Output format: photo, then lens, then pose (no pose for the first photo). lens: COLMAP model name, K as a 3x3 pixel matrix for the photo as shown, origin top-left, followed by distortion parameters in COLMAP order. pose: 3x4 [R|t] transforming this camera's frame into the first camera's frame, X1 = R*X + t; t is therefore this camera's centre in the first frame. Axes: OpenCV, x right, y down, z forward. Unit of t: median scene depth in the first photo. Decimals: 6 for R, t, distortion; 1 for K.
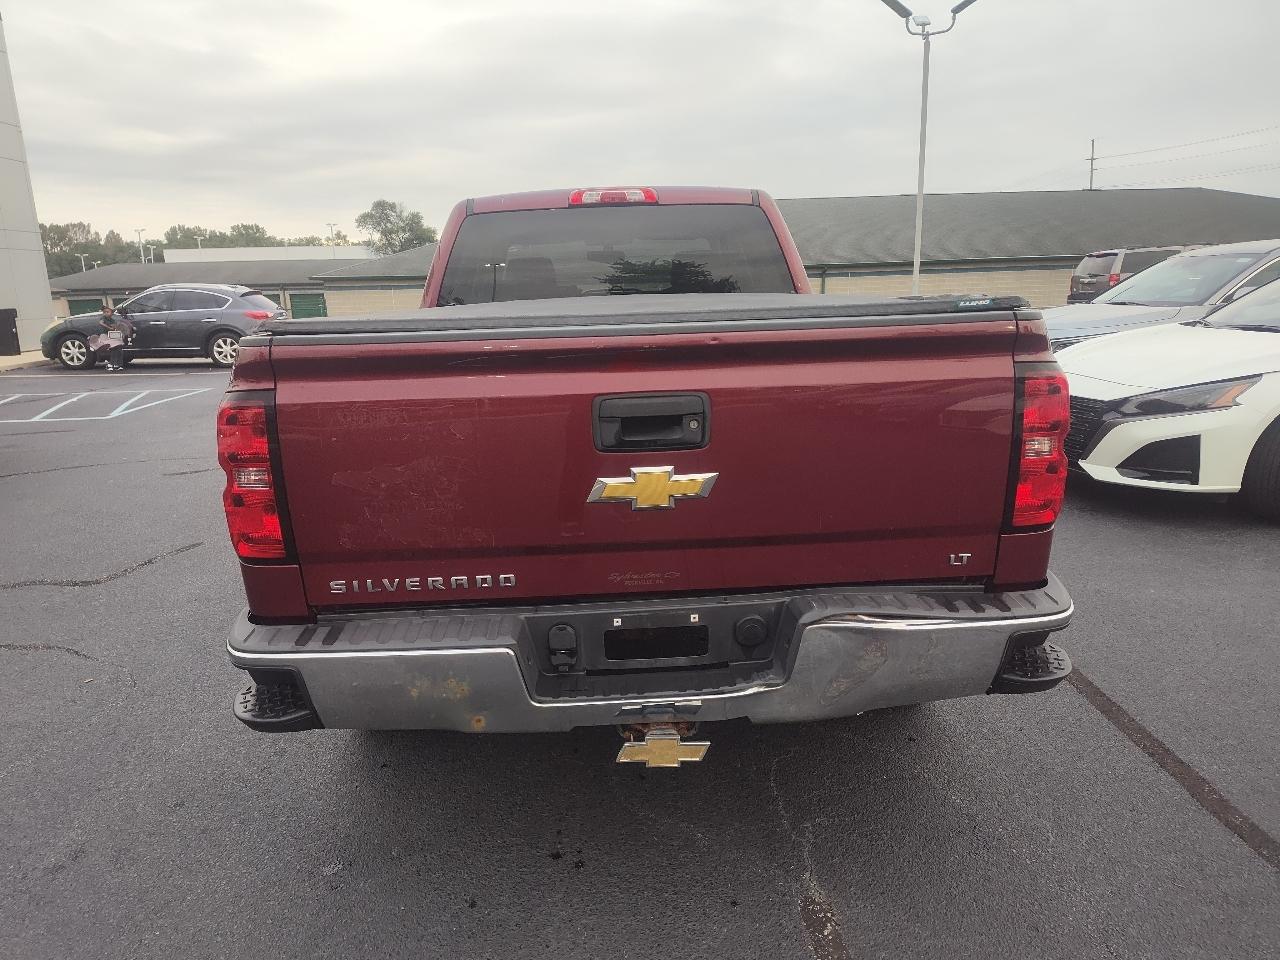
lens RADIAL K [[863.7, 0, 646.7], [0, 863.7, 485.3], [0, 0, 1]] dist [0.041933, -0.041465]
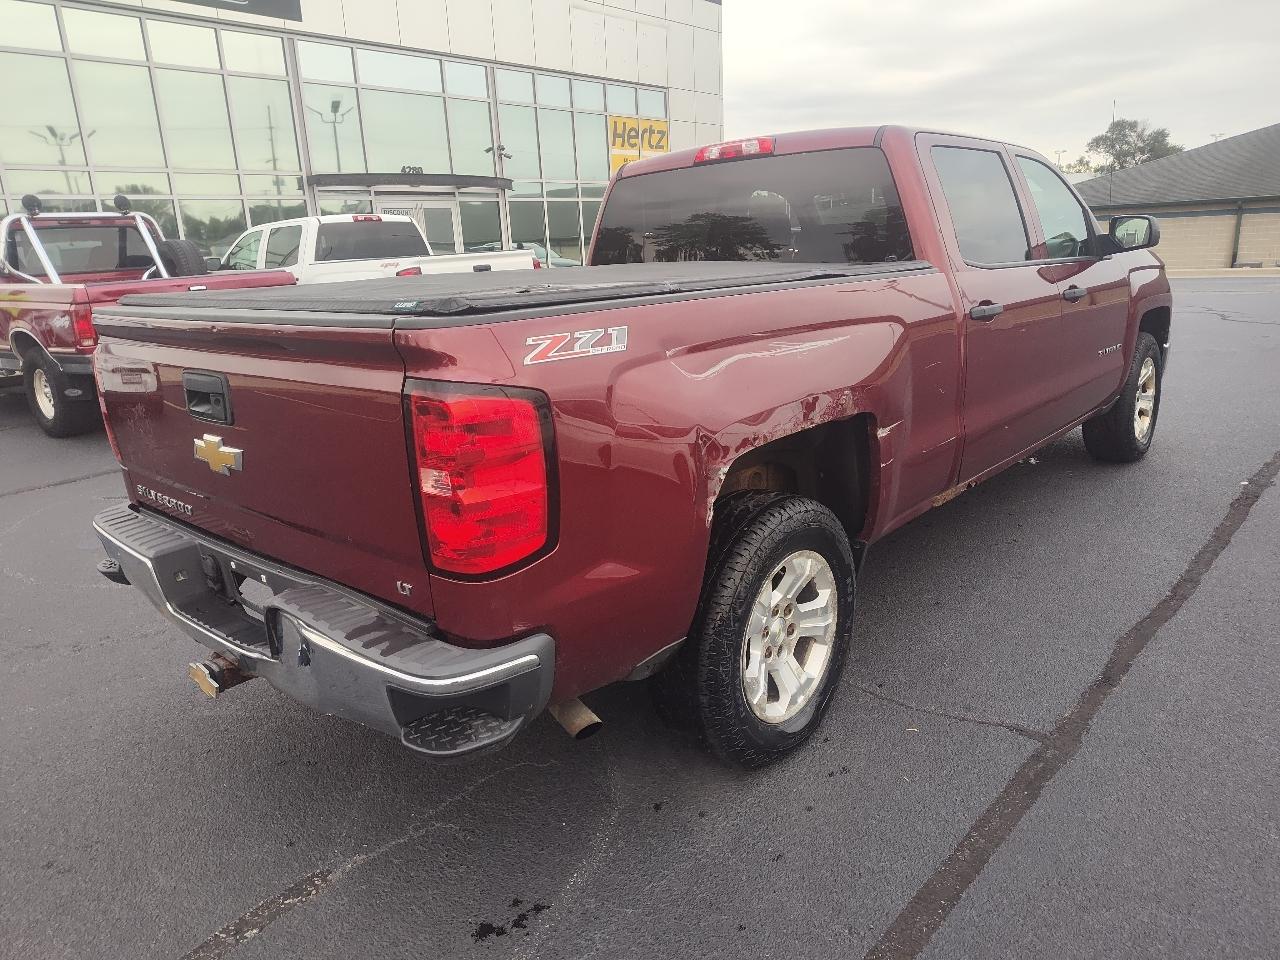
lens RADIAL K [[882.5, 0, 649.9], [0, 882.5, 474.9], [0, 0, 1]] dist [0.006434, -0.007368]
pose [[0.726855, 0.166518, -0.666299, 1.142091], [-0.128327, 0.986005, 0.106427, -0.162728], [0.674696, 0.008147, 0.738051, 0.500387]]
